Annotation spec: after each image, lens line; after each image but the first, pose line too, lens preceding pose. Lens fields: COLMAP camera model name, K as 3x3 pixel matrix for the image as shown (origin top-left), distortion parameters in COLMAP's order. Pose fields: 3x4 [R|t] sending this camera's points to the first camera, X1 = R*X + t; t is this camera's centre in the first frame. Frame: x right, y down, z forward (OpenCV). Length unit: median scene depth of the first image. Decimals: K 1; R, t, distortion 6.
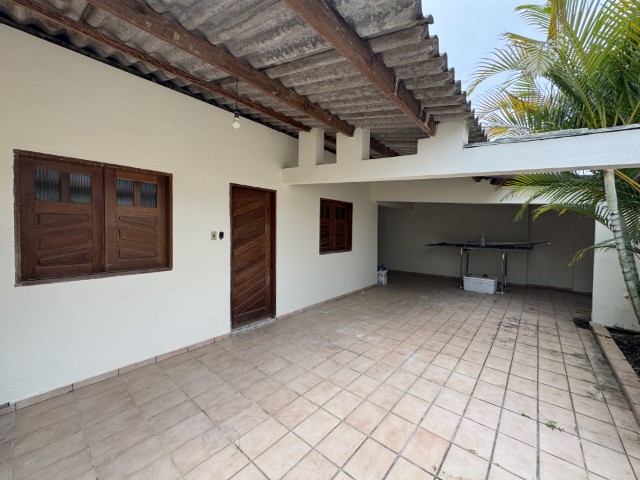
lens RADIAL K [[256.8, 0, 320.0], [0, 256.8, 240.0], [0, 0, 1]] dist [-0.001279, -0.000124]
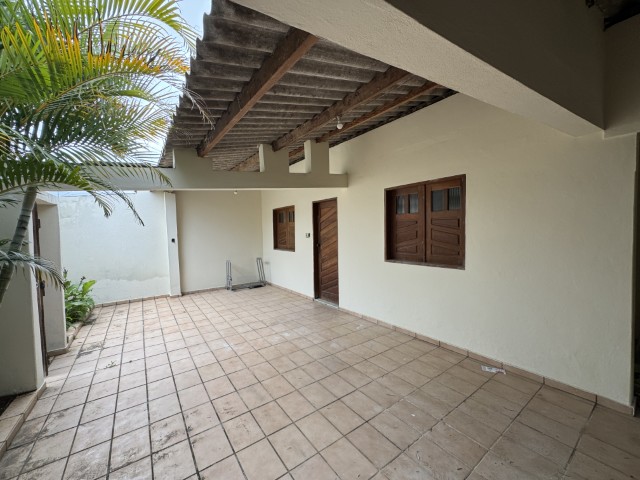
lens RADIAL K [[256.8, 0, 320.0], [0, 256.8, 240.0], [0, 0, 1]] dist [-0.001279, -0.000124]
pose [[-0.243294, 0.031561, -0.969439, 1.224611], [-0.018173, 0.999147, 0.037089, -0.051792], [0.969782, 0.026641, -0.242513, 1.514651]]
